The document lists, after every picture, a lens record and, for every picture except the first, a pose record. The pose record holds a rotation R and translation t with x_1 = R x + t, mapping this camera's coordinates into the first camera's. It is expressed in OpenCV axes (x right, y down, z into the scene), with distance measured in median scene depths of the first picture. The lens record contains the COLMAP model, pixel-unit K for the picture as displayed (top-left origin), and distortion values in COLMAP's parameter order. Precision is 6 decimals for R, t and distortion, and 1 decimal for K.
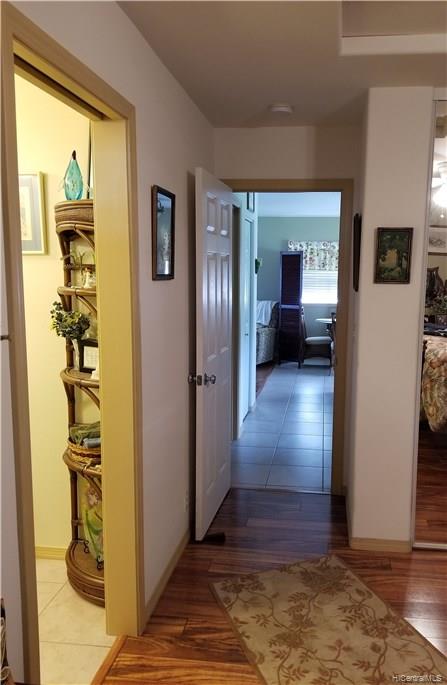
lens RADIAL K [[524.1, 0, 264.4], [0, 524.1, 341.6], [0, 0, 1]] dist [0.001124, -0.044611]
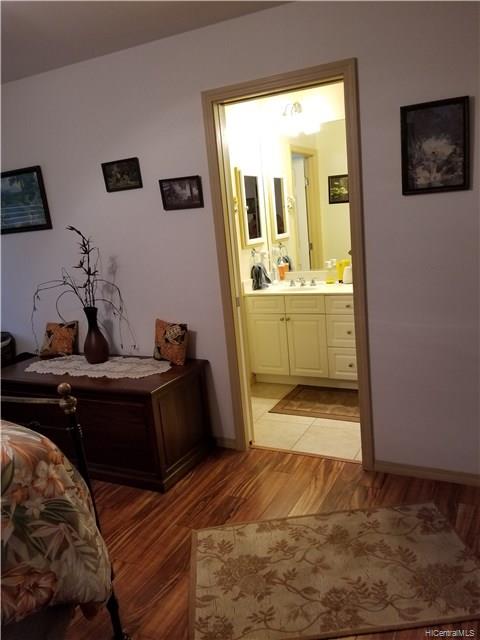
lens RADIAL K [[502.2, 0, 263.6], [0, 502.2, 321.0], [0, 0, 1]] dist [0.080679, -0.147135]
pose [[-0.319334, 0.214754, -0.922988, 0.928296], [-0.045261, 0.969416, 0.241215, -0.101901], [0.946561, 0.118803, -0.299847, 1.067473]]
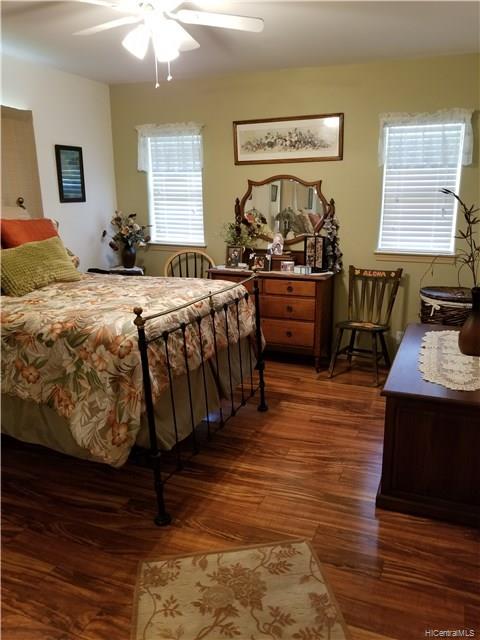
lens RADIAL K [[502.2, 0, 263.6], [0, 502.2, 321.0], [0, 0, 1]] dist [0.080679, -0.147135]
pose [[-0.969561, -0.069528, 0.234769, -0.025877], [0.022092, 0.930082, 0.366687, -0.152171], [-0.243850, 0.360712, -0.900236, 1.399390]]
